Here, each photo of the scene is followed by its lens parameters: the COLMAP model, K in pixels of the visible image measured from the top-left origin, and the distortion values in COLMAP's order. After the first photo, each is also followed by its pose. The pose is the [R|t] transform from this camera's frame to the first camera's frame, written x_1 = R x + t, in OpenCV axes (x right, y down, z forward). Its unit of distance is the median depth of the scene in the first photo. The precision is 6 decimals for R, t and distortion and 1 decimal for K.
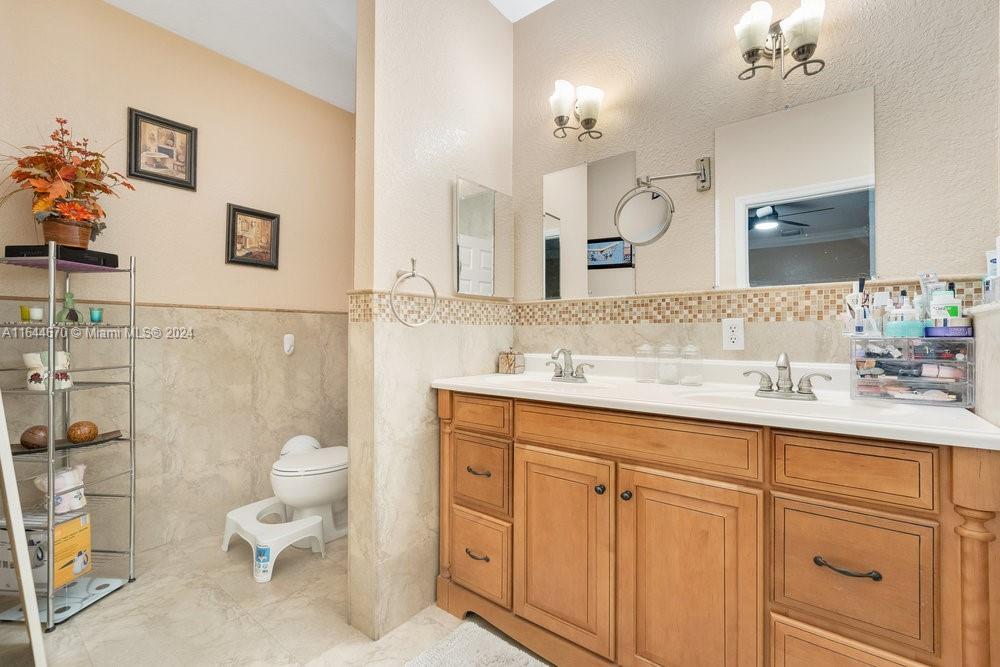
lens RADIAL K [[423.9, 0, 490.0], [0, 423.9, 338.8], [0, 0, 1]] dist [-0.021611, 0.000202]
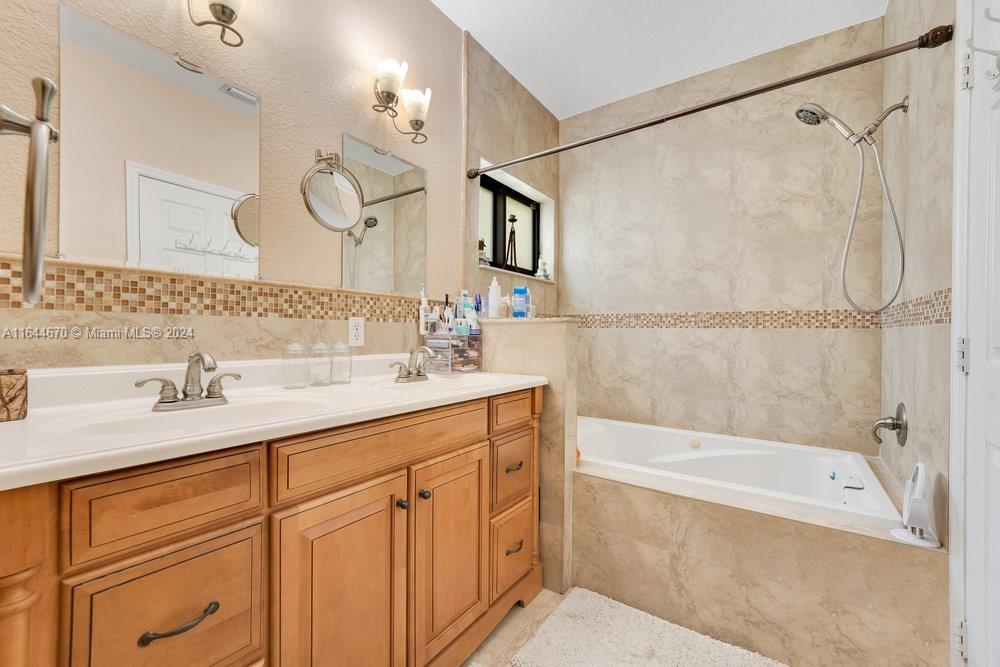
lens RADIAL K [[423.9, 0, 490.0], [0, 423.9, 338.8], [0, 0, 1]] dist [-0.021611, 0.000202]
pose [[-0.085554, -0.010371, 0.996280, -0.487554], [0.001217, 0.999944, 0.010514, -0.003769], [-0.996333, 0.002112, -0.085537, 0.670608]]
